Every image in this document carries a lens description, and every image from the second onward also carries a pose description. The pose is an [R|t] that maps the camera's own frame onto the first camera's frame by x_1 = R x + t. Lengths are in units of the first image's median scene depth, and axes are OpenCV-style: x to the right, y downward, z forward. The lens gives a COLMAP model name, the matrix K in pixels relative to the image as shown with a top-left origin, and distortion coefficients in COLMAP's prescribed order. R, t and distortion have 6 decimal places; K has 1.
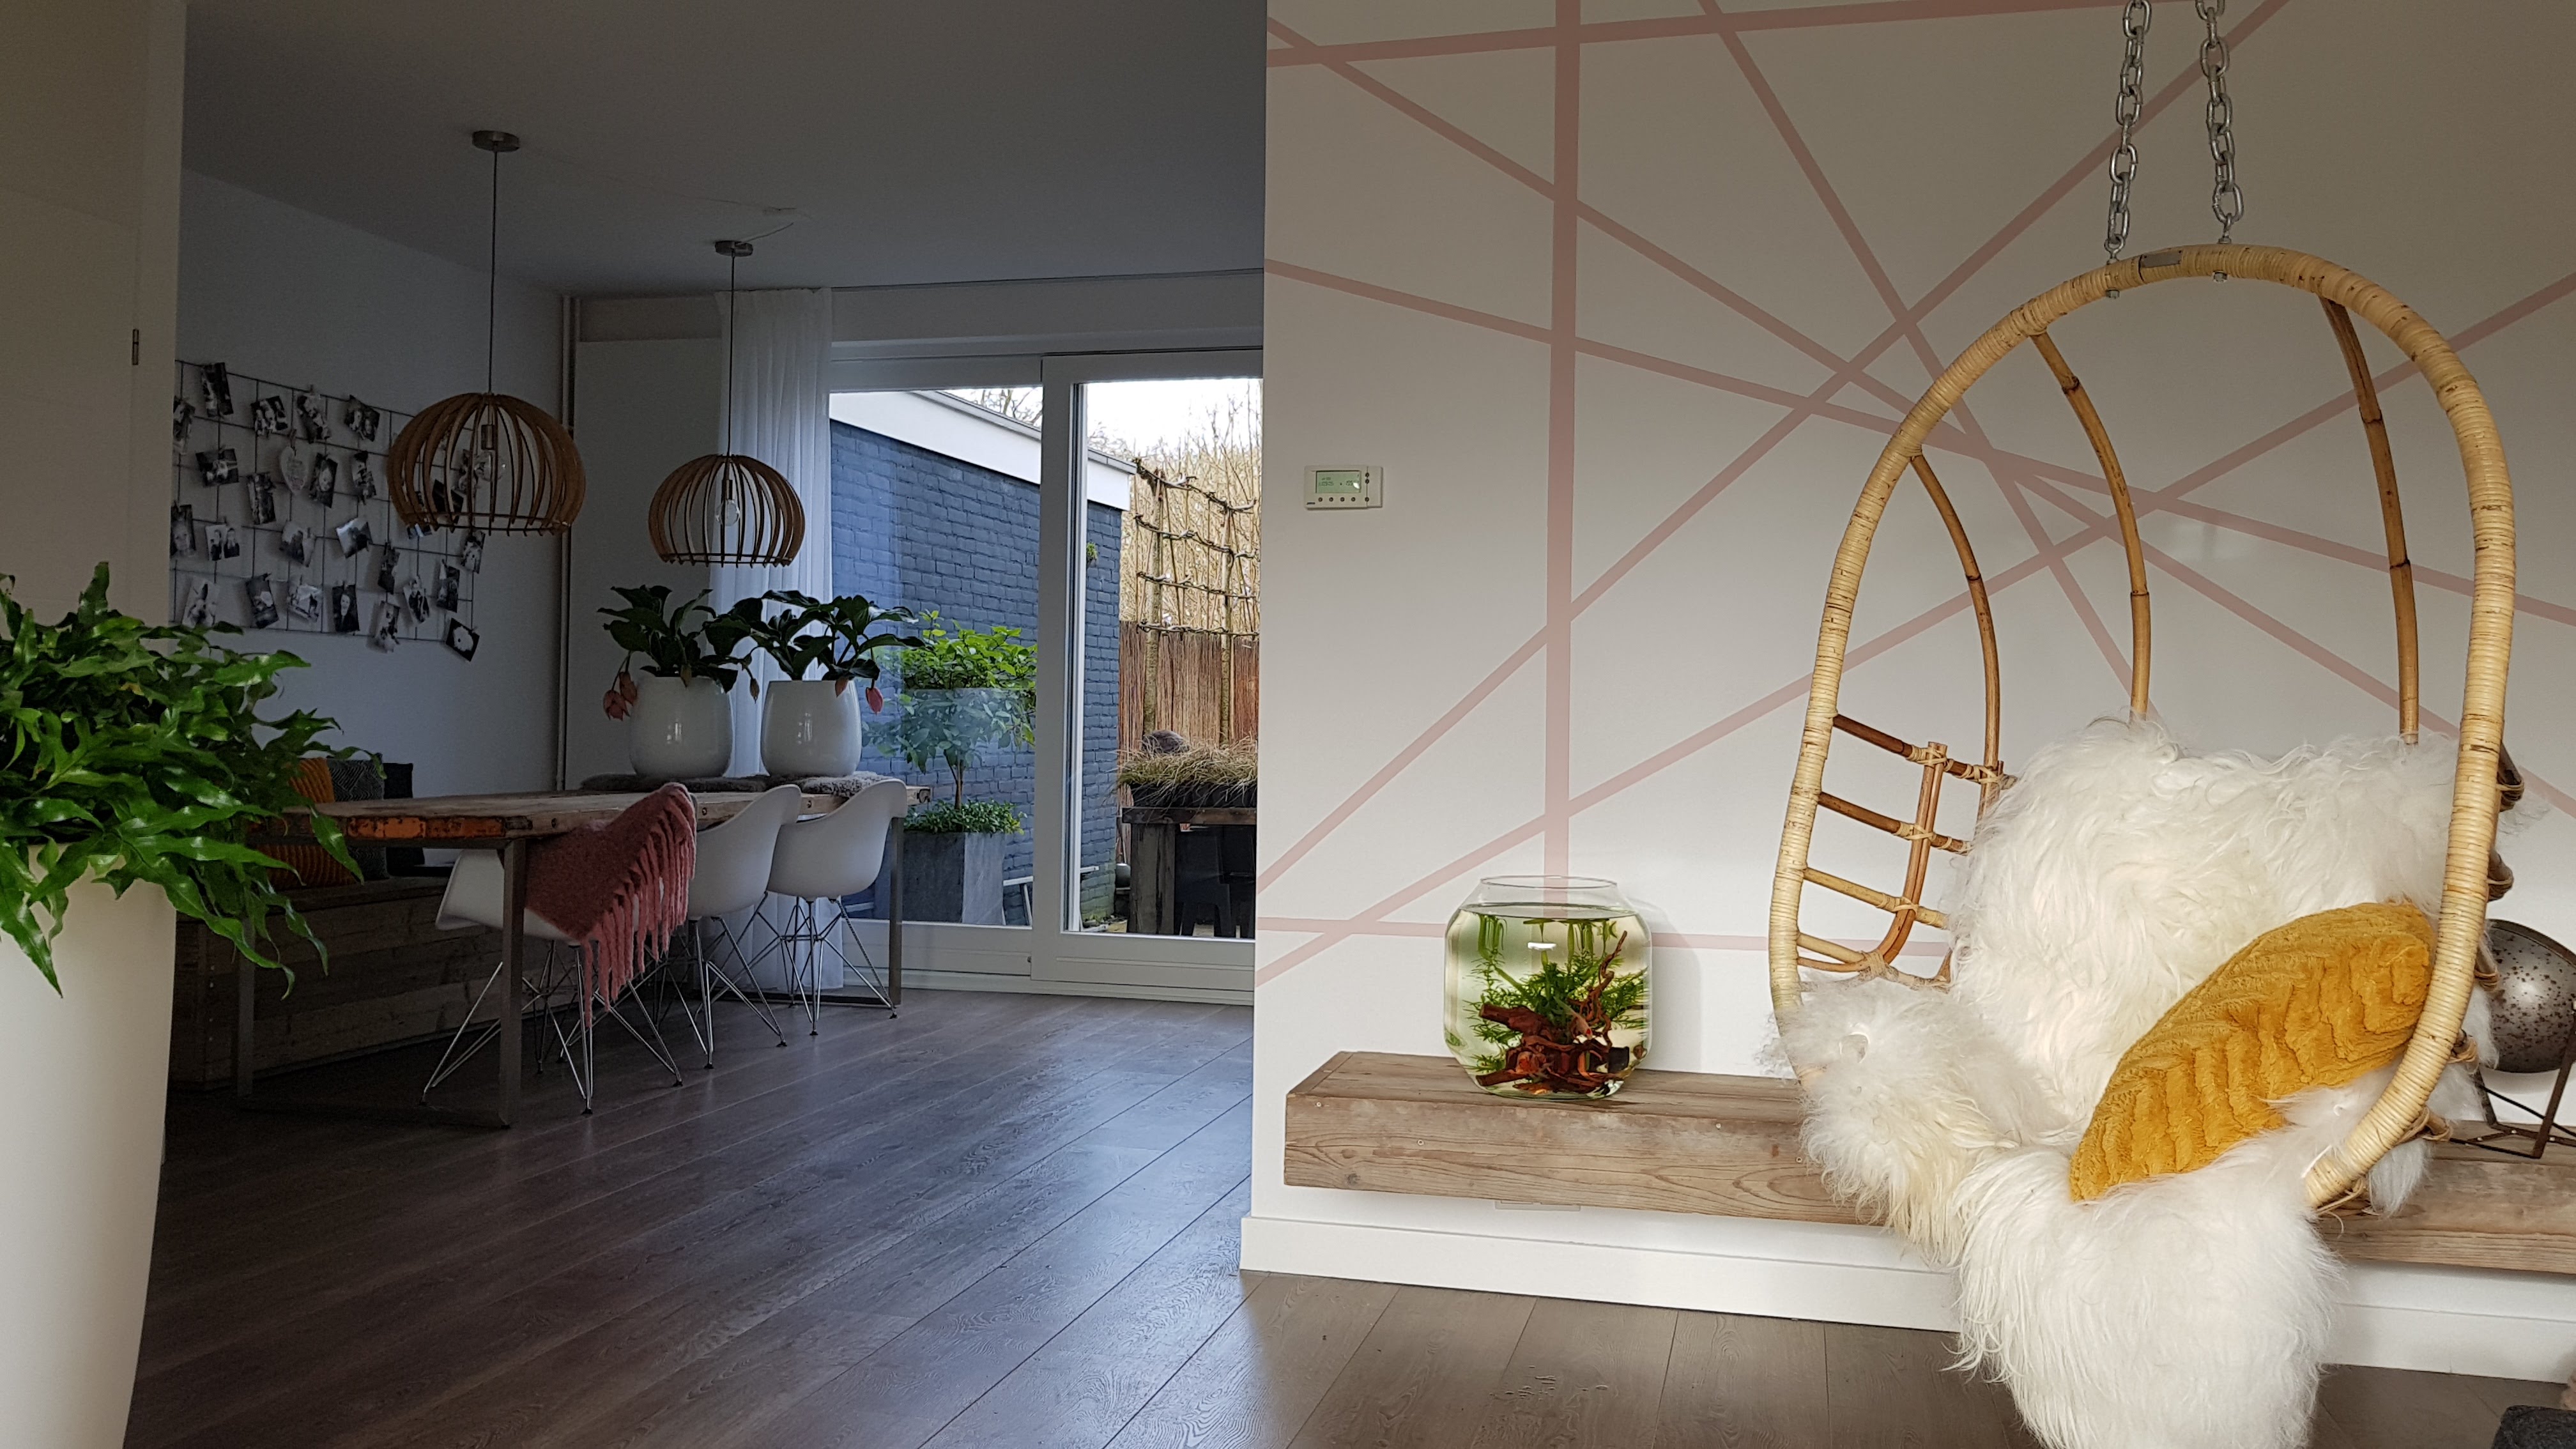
lens RADIAL K [[1944.5, 0, 1296.6], [0, 1944.5, 683.4], [0, 0, 1]] dist [0.000330, -0.058680]
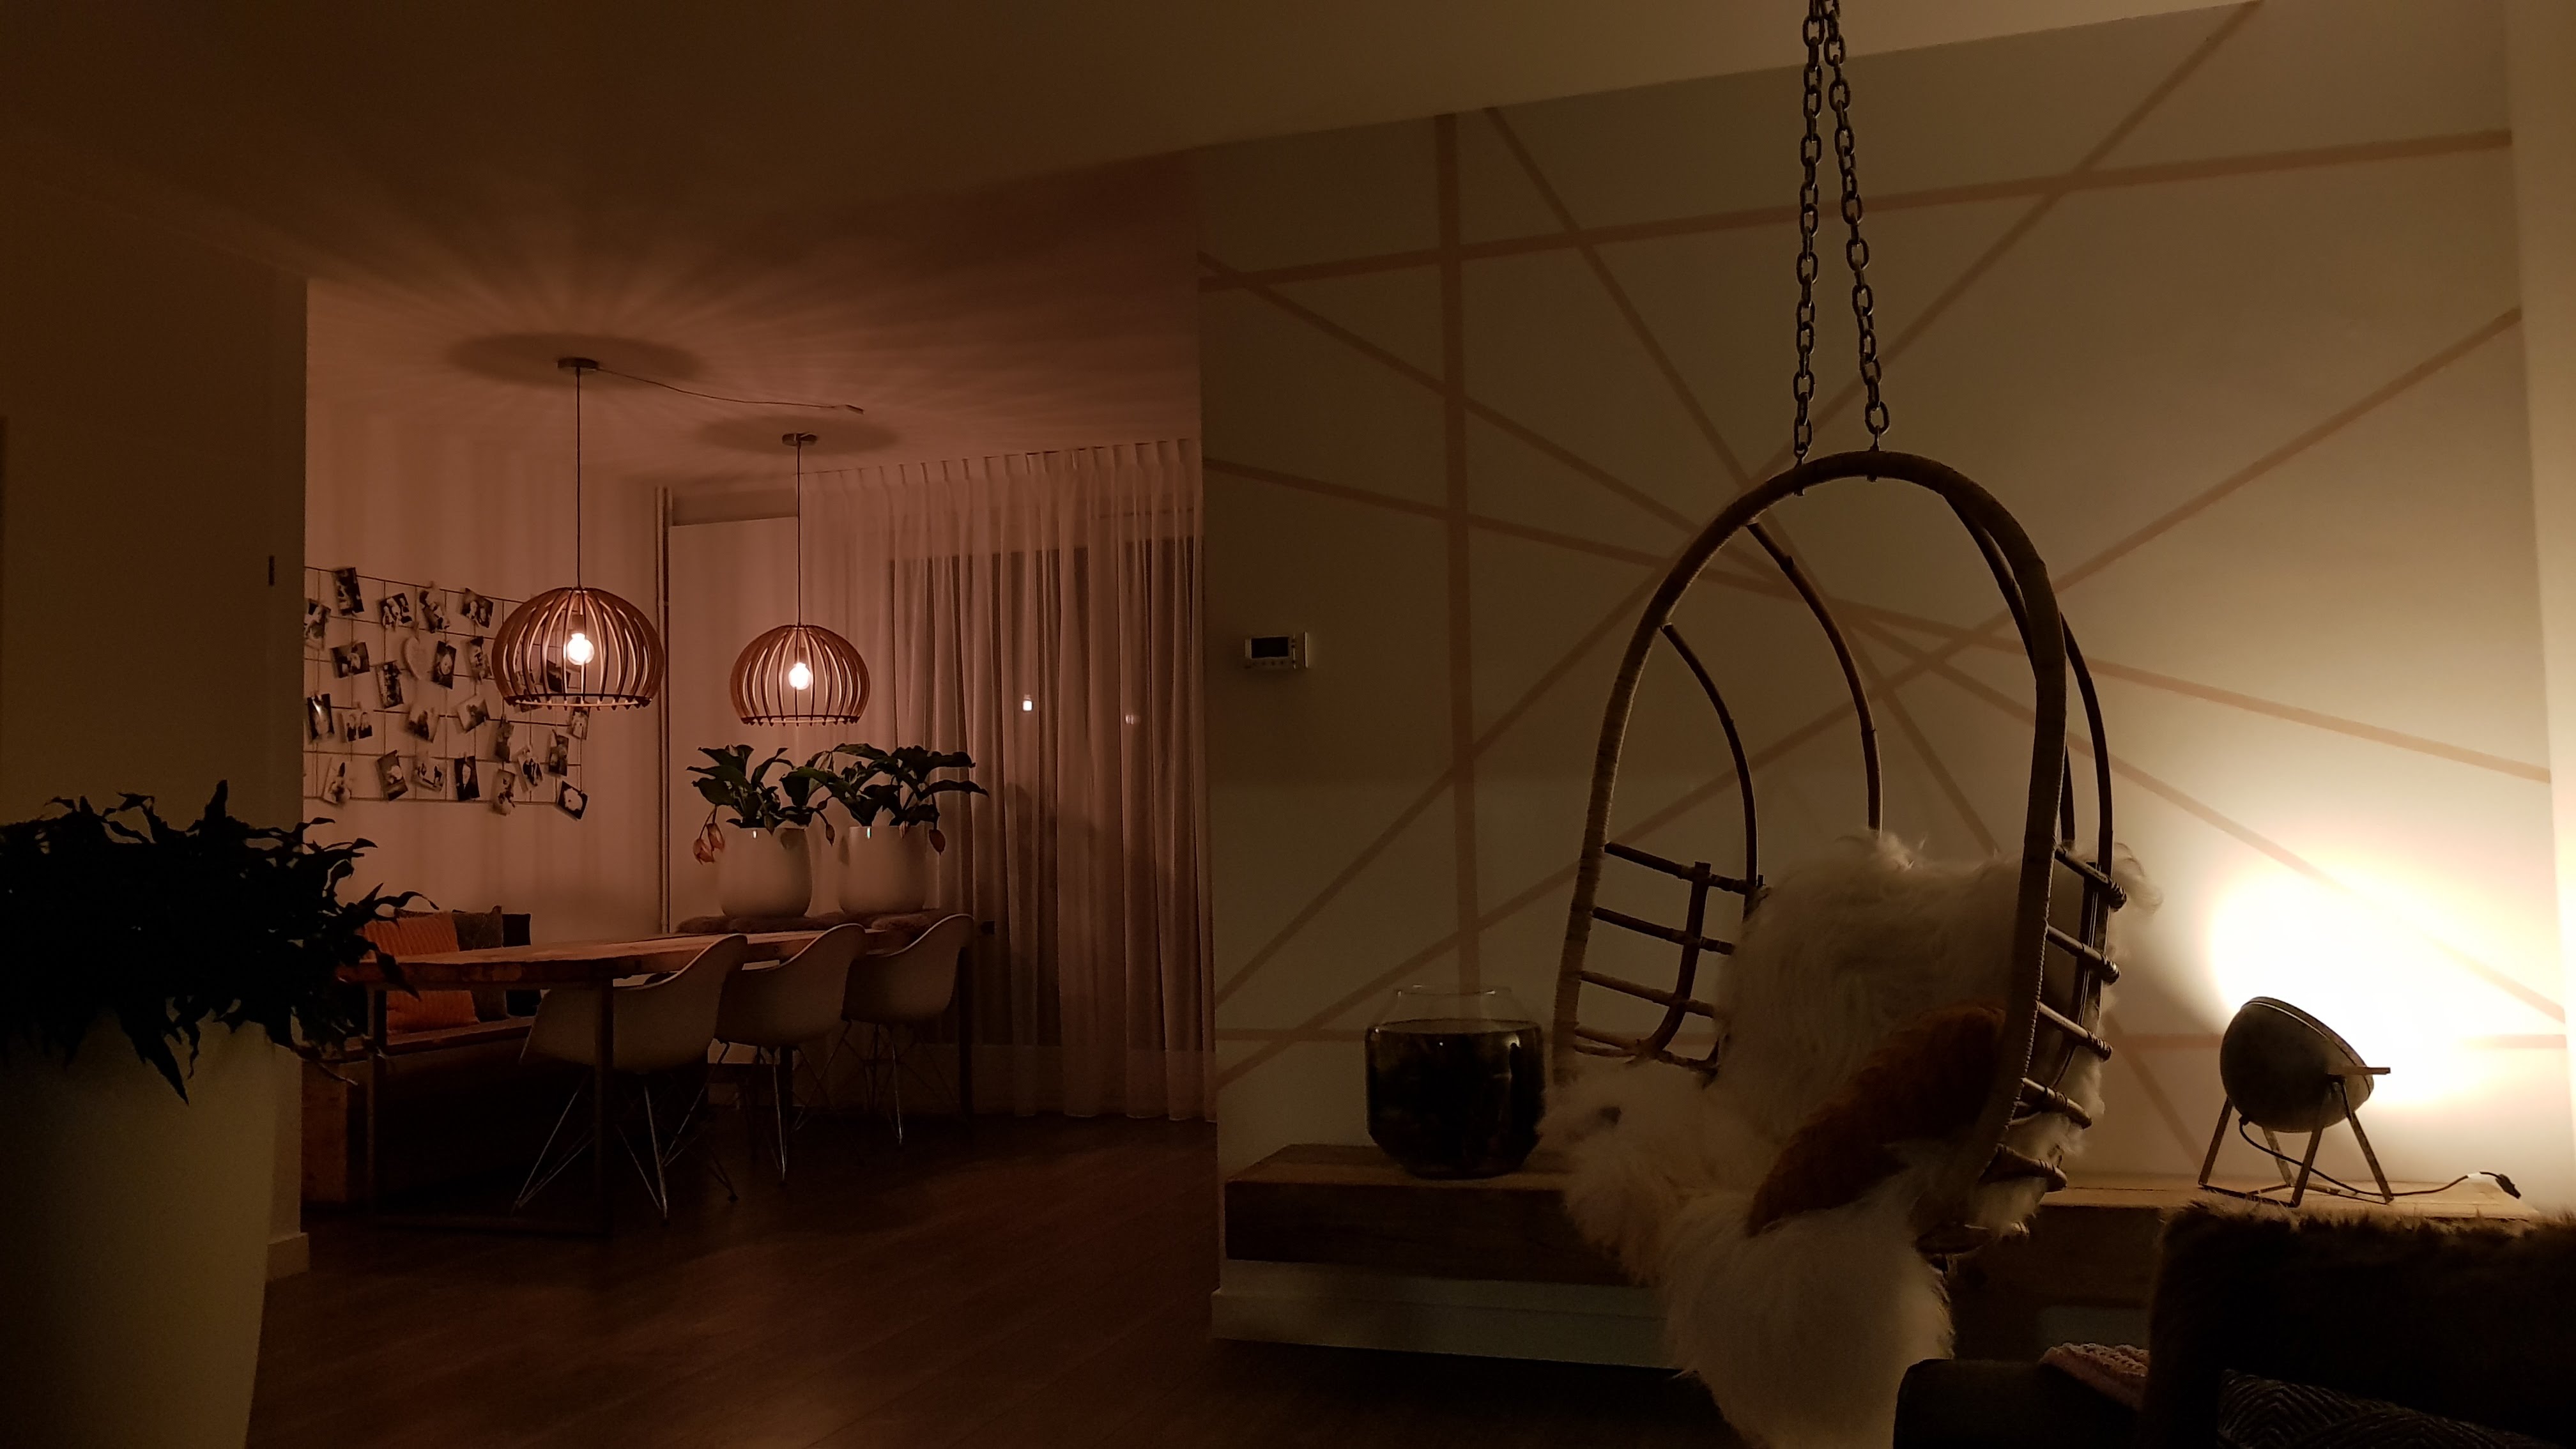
lens RADIAL K [[1942.6, 0, 1288.0], [0, 1942.6, 724.5], [0, 0, 1]] dist [-0.005482, -0.043978]
pose [[0.996549, -0.040793, -0.072286, 0.065516], [0.037994, 0.998490, -0.039684, -0.006606], [0.073796, 0.036801, 0.996594, -0.084875]]
